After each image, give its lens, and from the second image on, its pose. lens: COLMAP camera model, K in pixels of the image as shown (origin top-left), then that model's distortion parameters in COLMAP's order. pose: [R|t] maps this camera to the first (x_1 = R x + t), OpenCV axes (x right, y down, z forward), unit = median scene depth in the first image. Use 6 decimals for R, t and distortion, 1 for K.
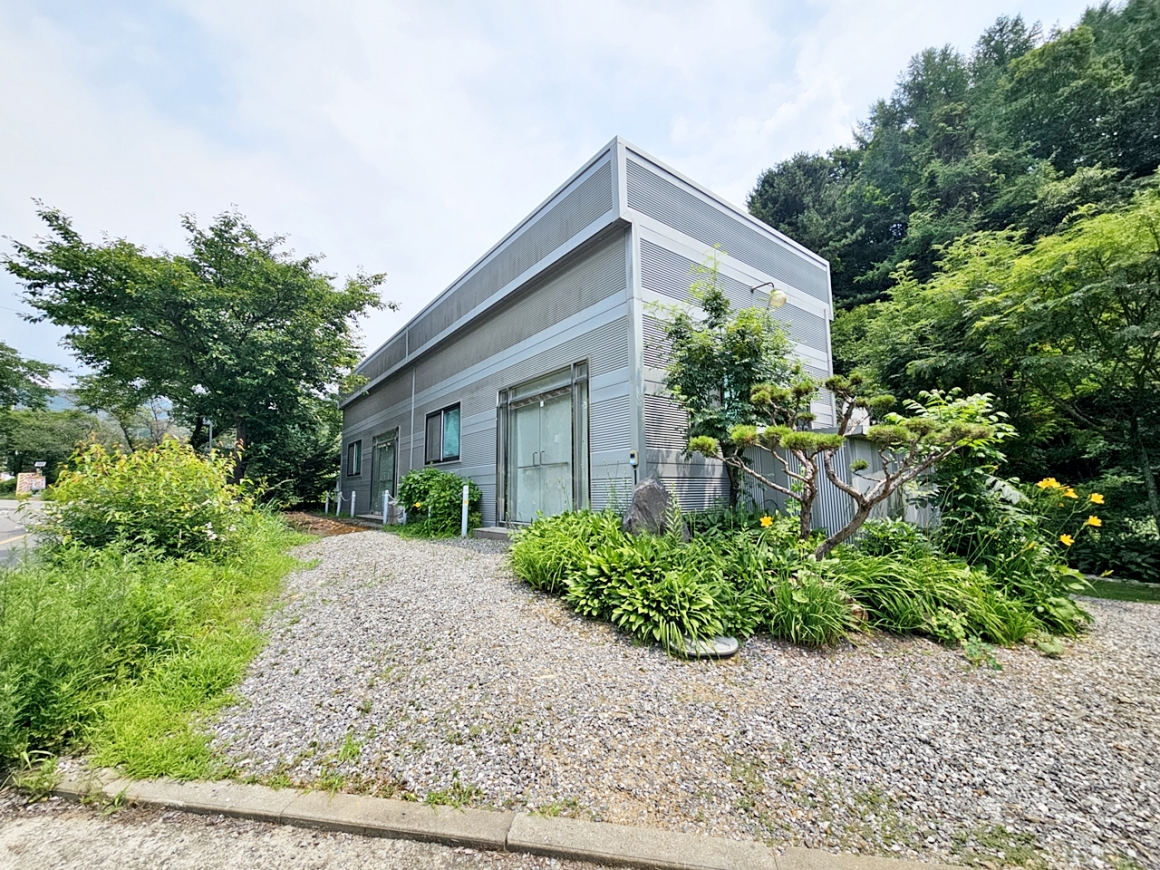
lens RADIAL K [[476.0, 0, 578.8], [0, 476.0, 434.9], [0, 0, 1]] dist [0.000890, -0.000019]
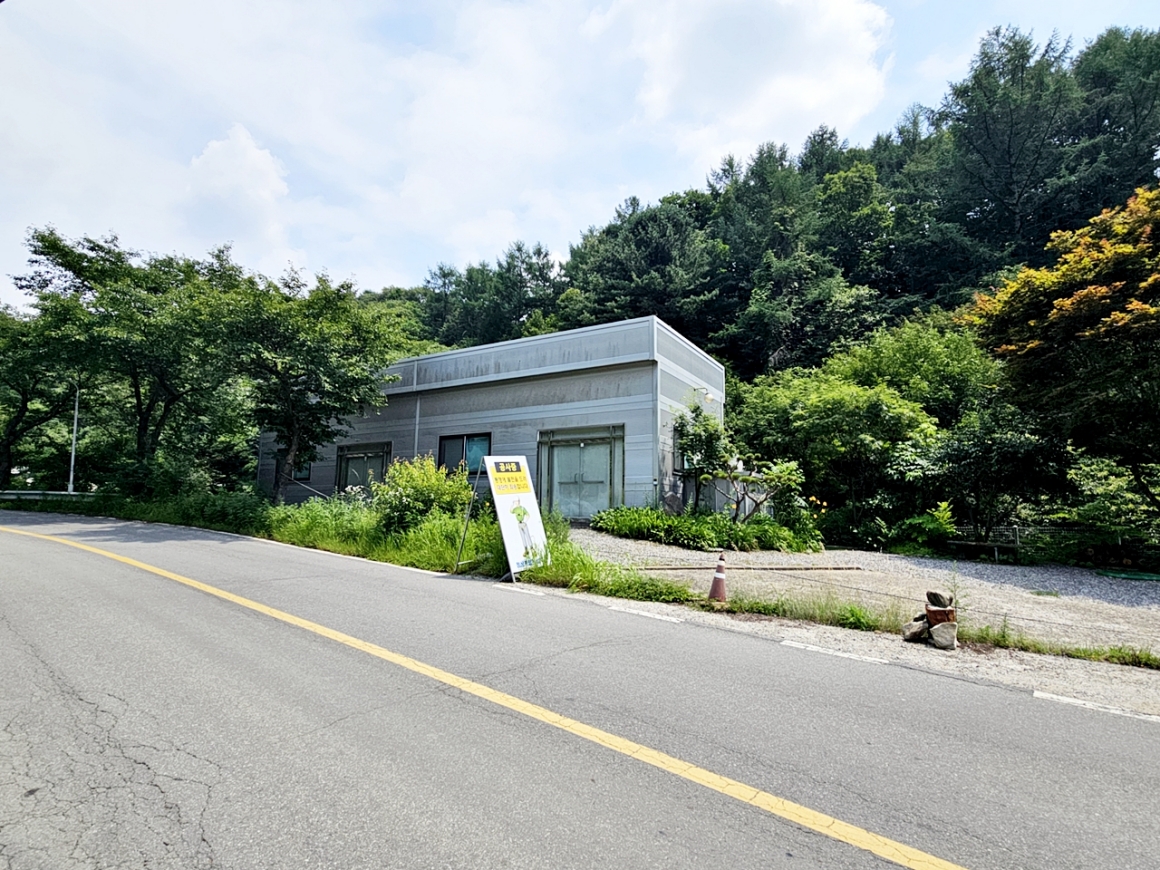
lens RADIAL K [[606.6, 0, 579.2], [0, 606.6, 435.4], [0, 0, 1]] dist [0.000514, 0.000640]
pose [[0.929023, 0.079271, 0.361431, -0.810922], [-0.071620, 0.996834, -0.034539, -0.023258], [-0.363024, 0.006202, 0.931759, -0.920967]]
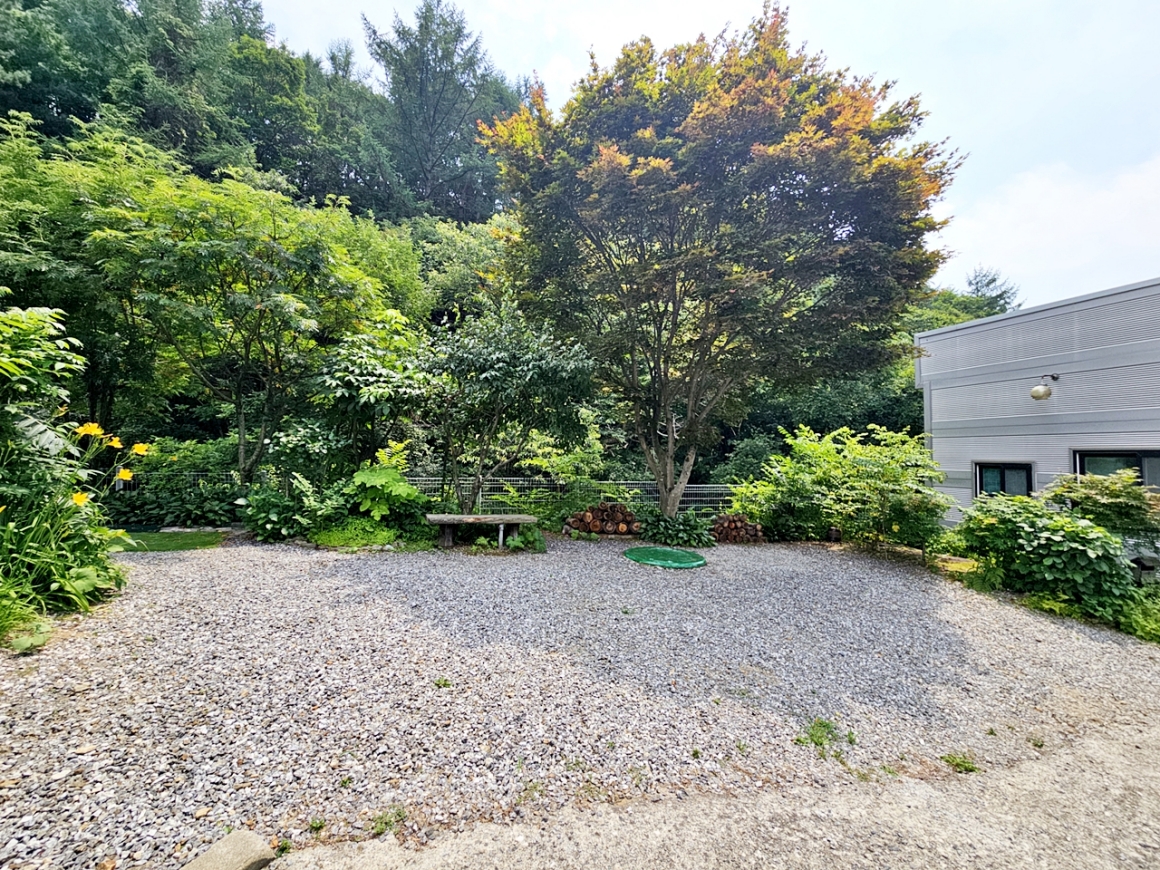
lens RADIAL K [[476.0, 0, 578.8], [0, 476.0, 434.9], [0, 0, 1]] dist [0.000890, -0.000019]
pose [[0.145990, 0.056276, 0.987684, 0.154931], [-0.147584, 0.988447, -0.034505, 0.008188], [-0.978216, -0.140729, 0.152609, 0.032538]]
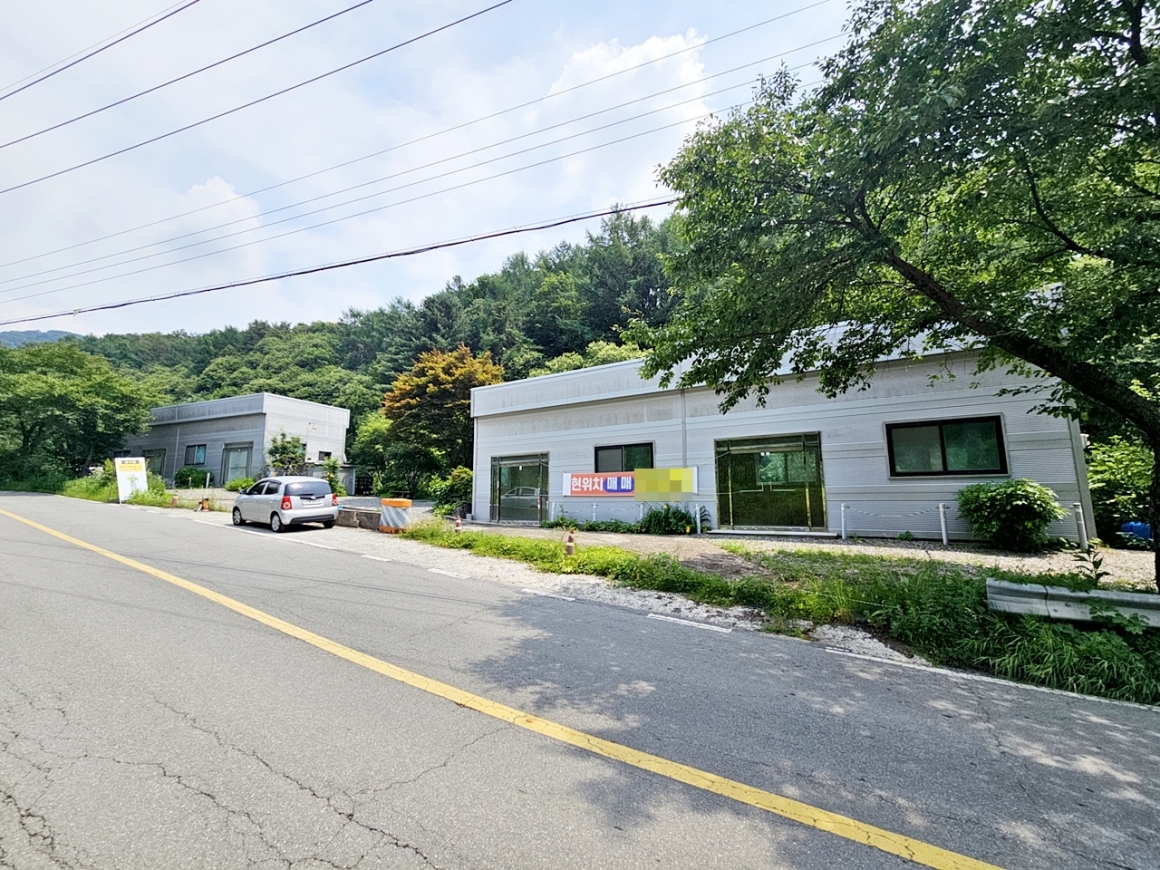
lens RADIAL K [[476.0, 0, 578.8], [0, 476.0, 434.9], [0, 0, 1]] dist [0.000890, -0.000019]
pose [[0.874510, 0.074683, 0.479223, 0.414419], [-0.065651, 0.997207, -0.035603, -0.212005], [-0.480543, -0.000326, 0.876971, -3.234244]]
